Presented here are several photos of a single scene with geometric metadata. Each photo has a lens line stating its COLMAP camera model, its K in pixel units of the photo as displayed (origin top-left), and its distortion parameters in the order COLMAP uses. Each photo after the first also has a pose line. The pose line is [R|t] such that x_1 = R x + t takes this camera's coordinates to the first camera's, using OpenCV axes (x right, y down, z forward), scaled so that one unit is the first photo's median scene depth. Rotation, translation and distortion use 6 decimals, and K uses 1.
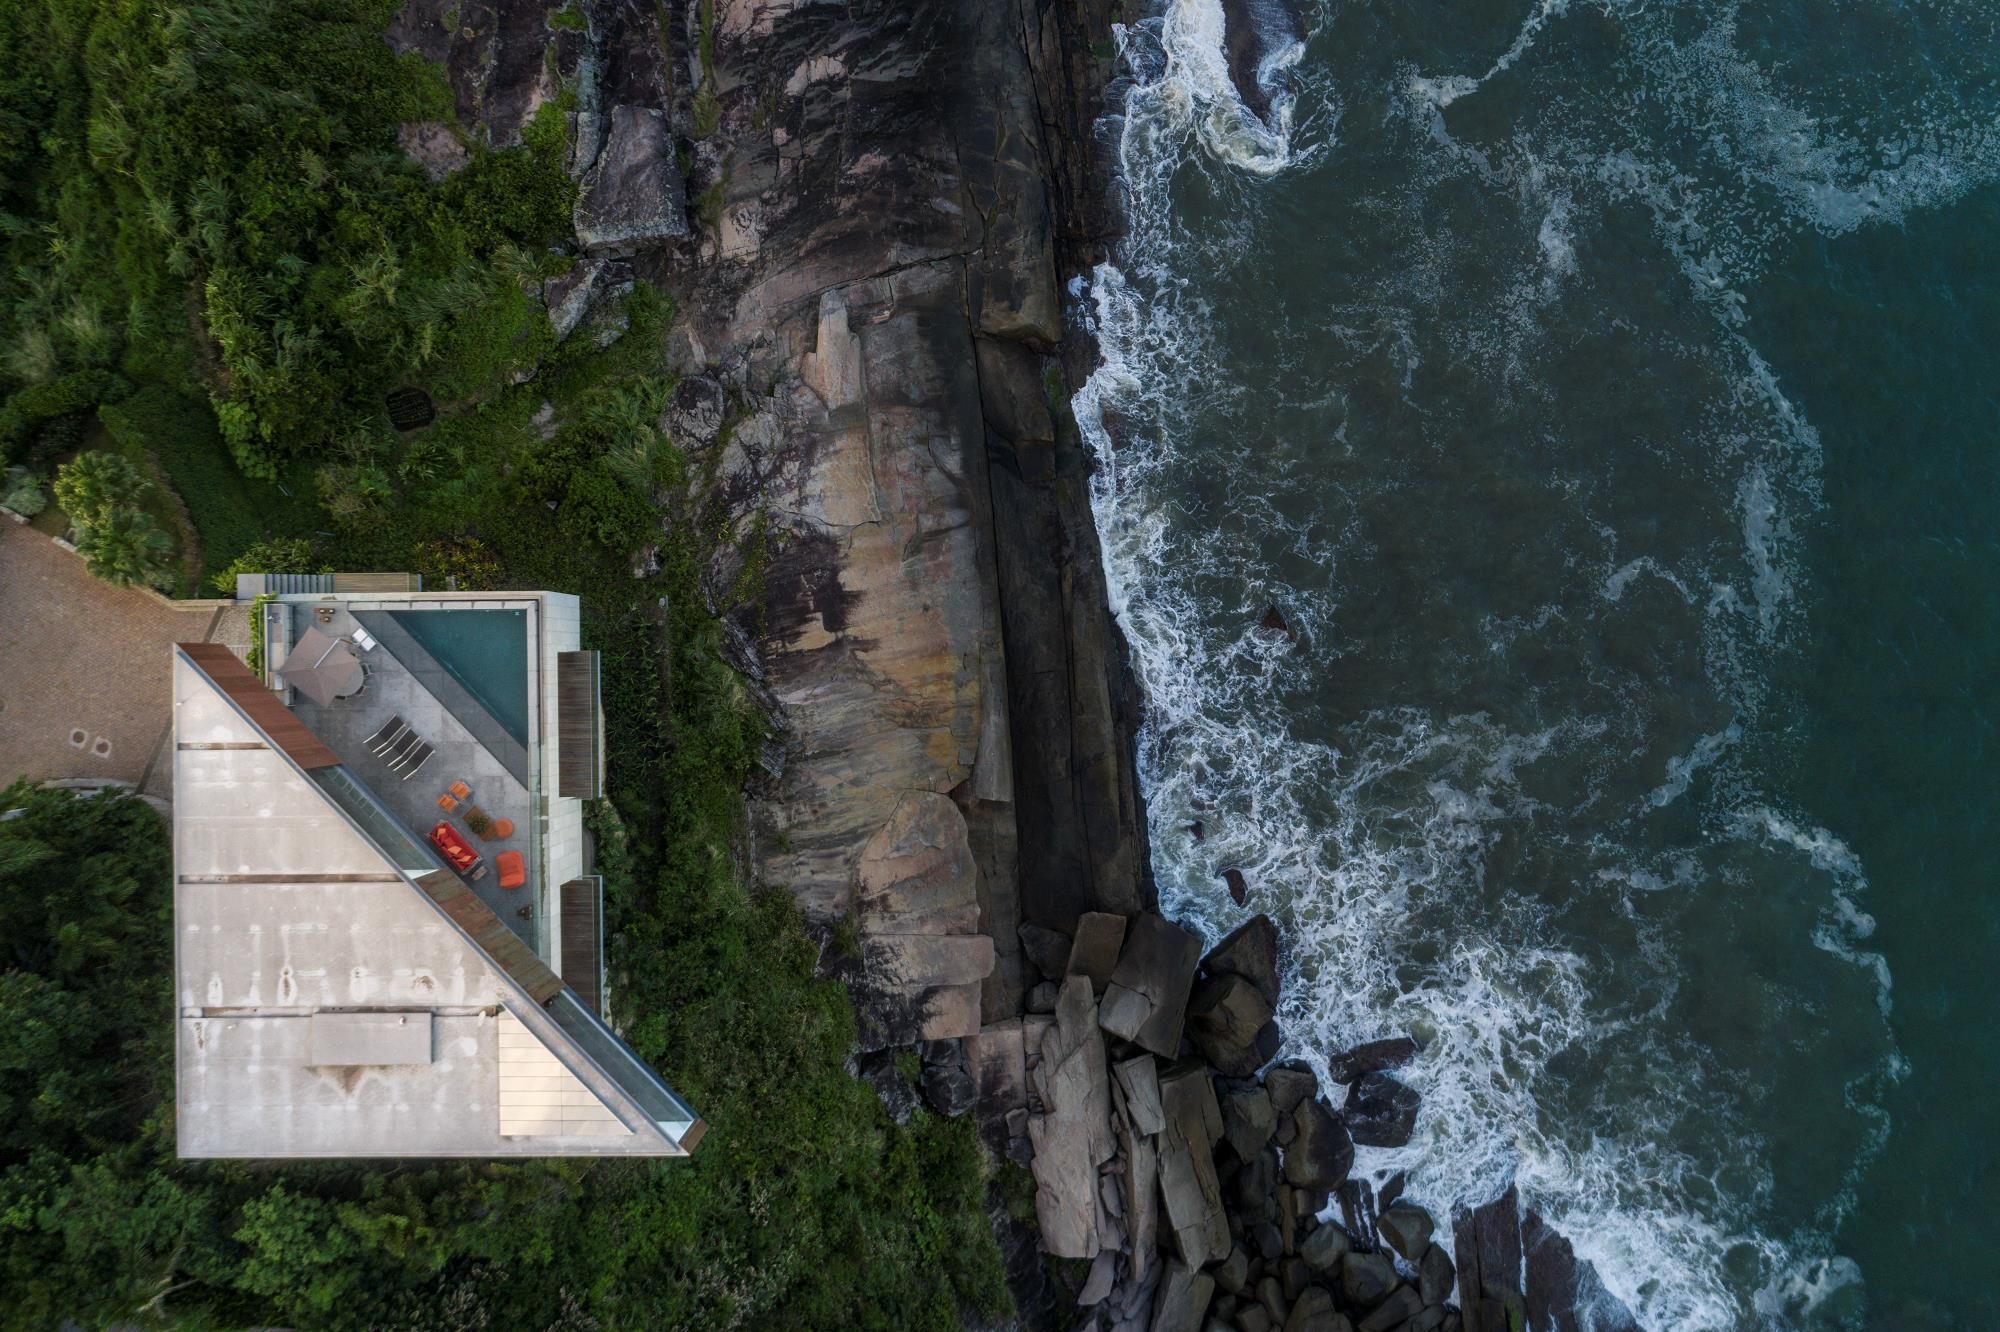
lens RADIAL K [[1208.5, 0, 1007.4], [0, 1208.5, 656.6], [0, 0, 1]] dist [0.001254, -0.002149]
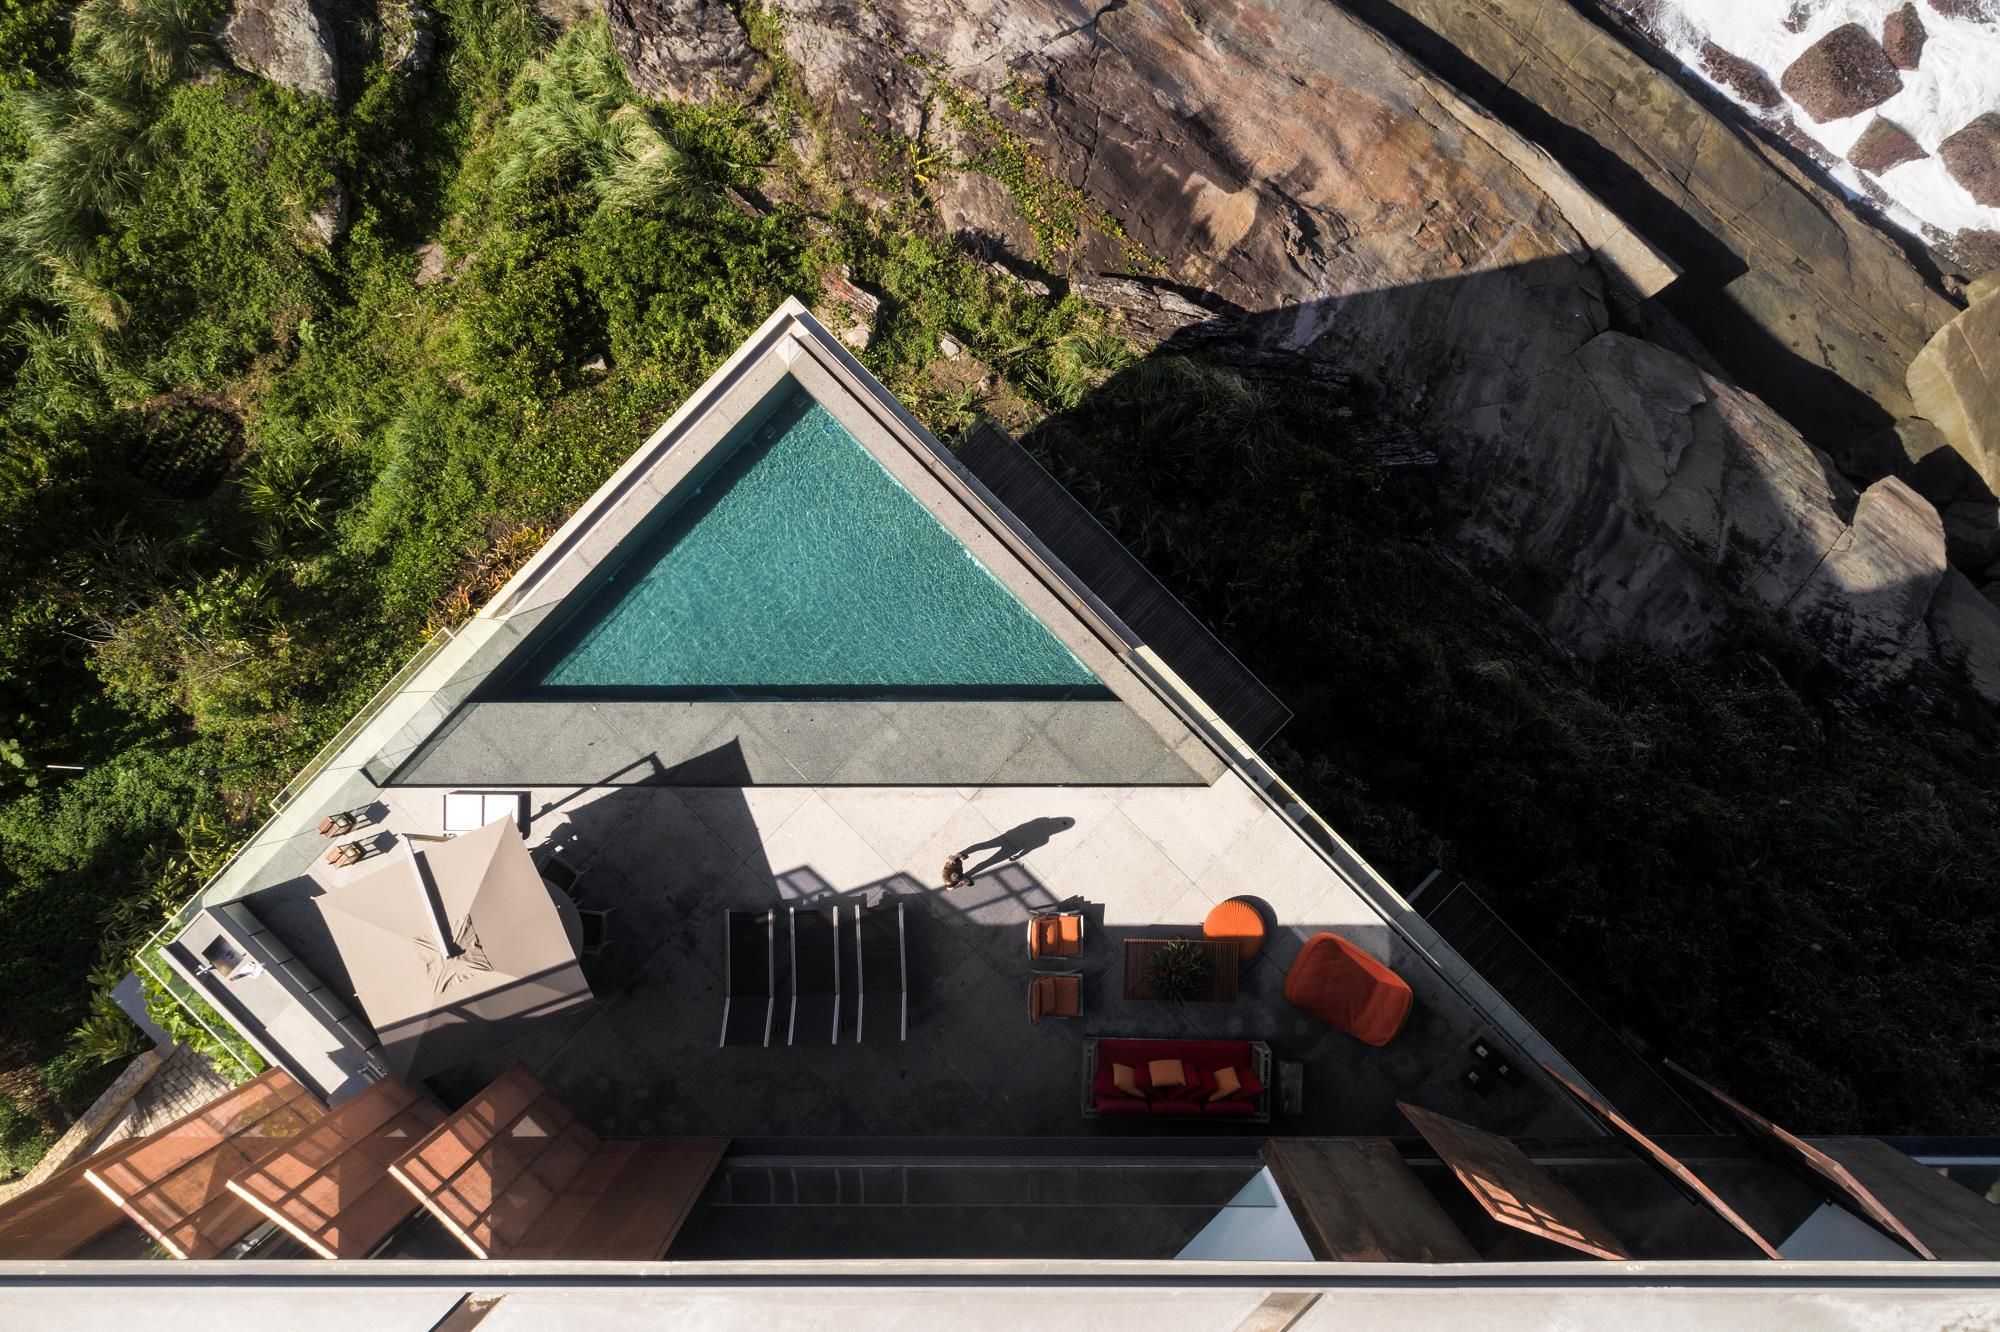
lens RADIAL K [[1208.5, 0, 1006.3], [0, 1208.5, 653.1], [0, 0, 1]] dist [0.001254, -0.002149]
pose [[0.709365, -0.704638, 0.016928, -0.341933], [0.704809, 0.709359, -0.007362, 0.044445], [-0.006820, 0.017153, 0.999830, 0.571600]]
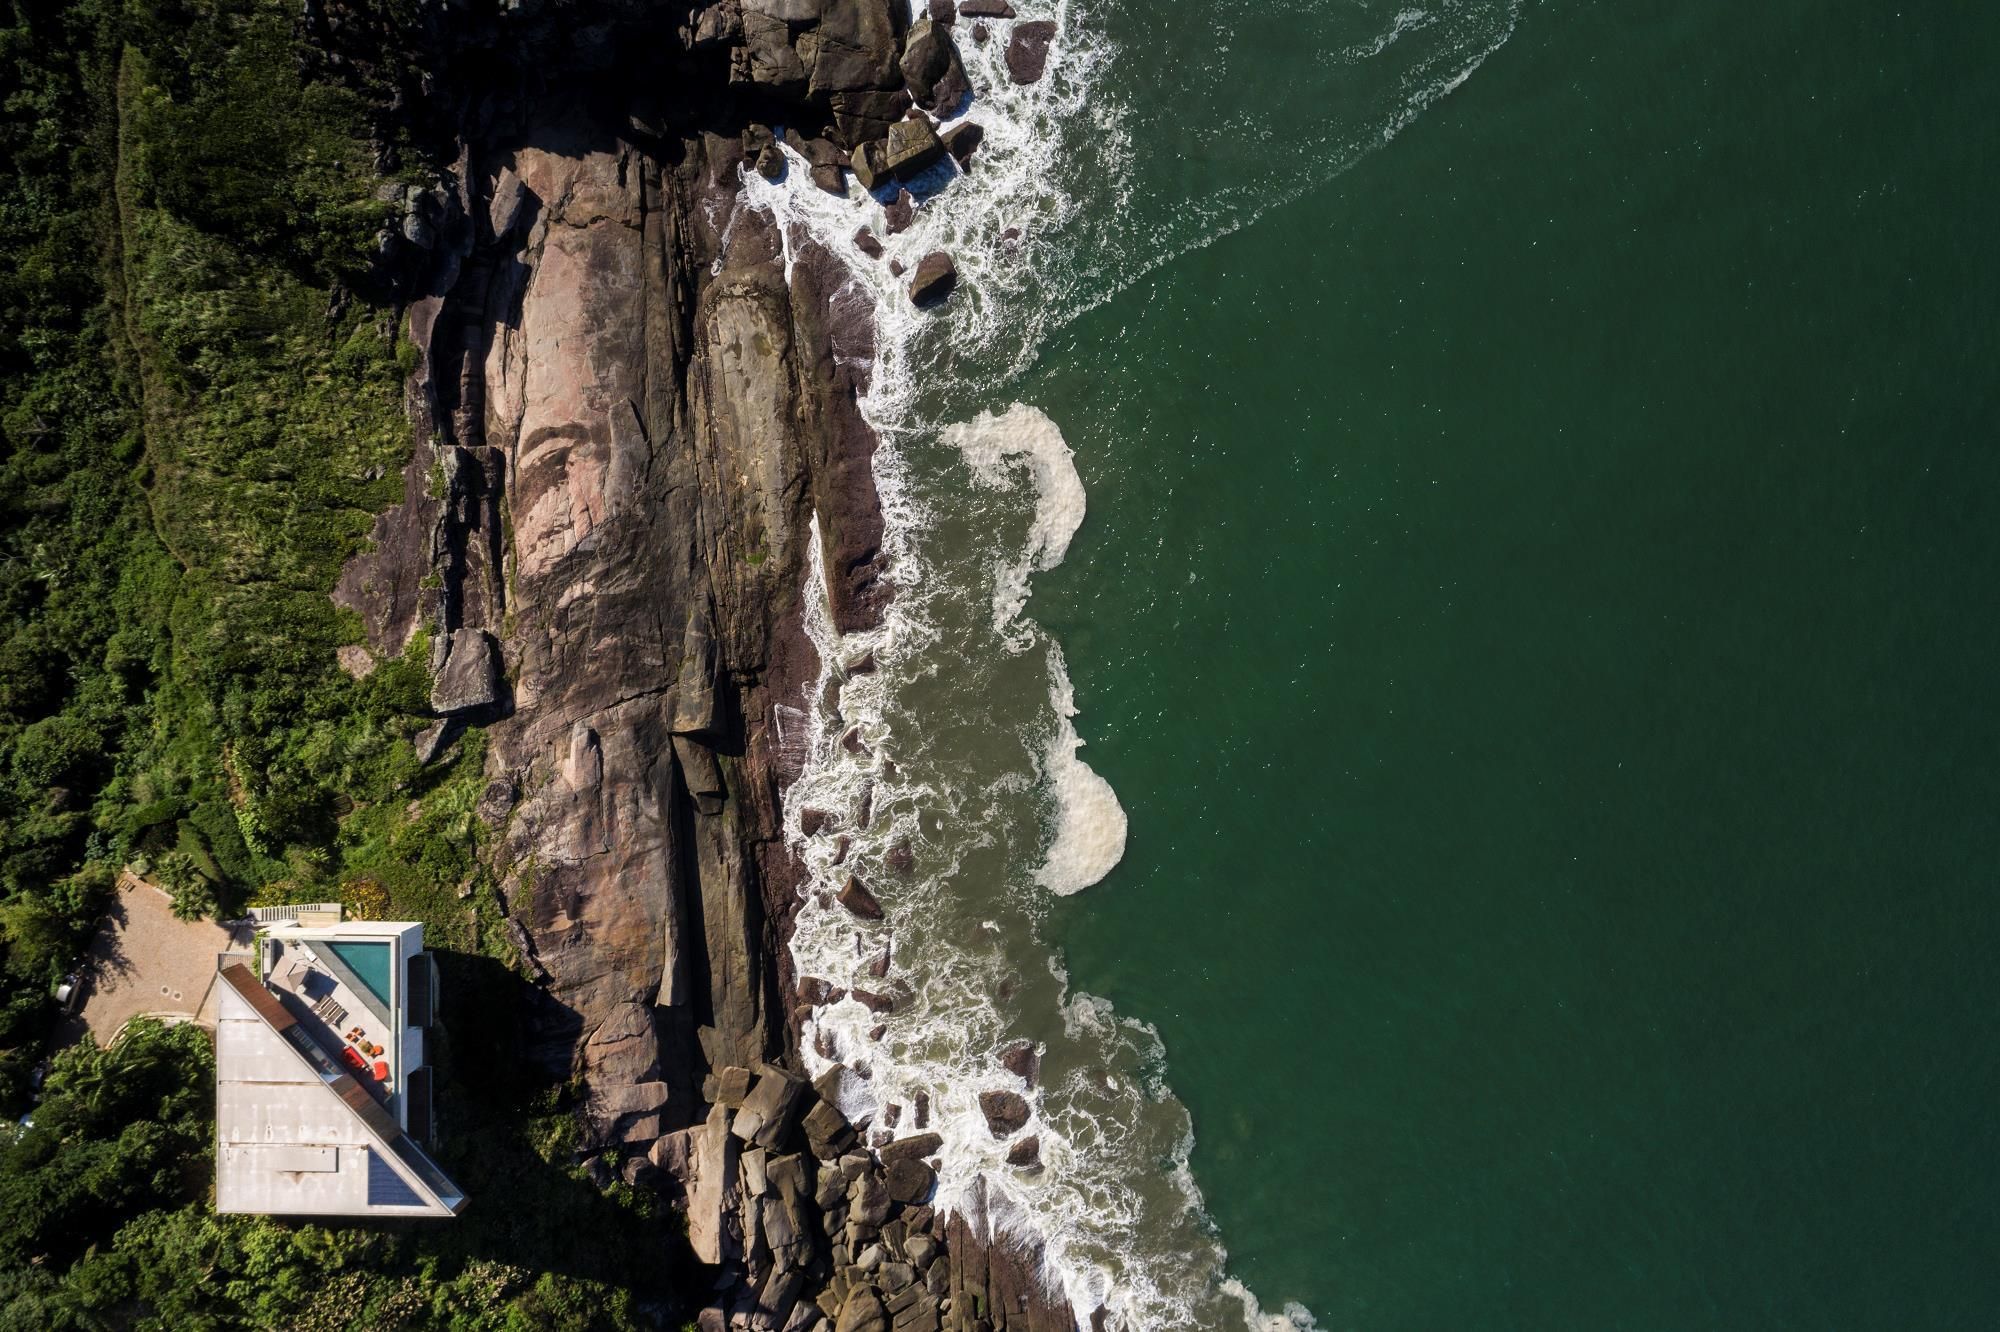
lens RADIAL K [[1208.5, 0, 1007.5], [0, 1208.5, 653.9], [0, 0, 1]] dist [0.001254, -0.002149]
pose [[0.999854, 0.017069, -0.000458, 0.519479], [-0.017063, 0.999802, 0.010236, -0.462826], [0.000633, -0.010227, 0.999948, -0.841754]]
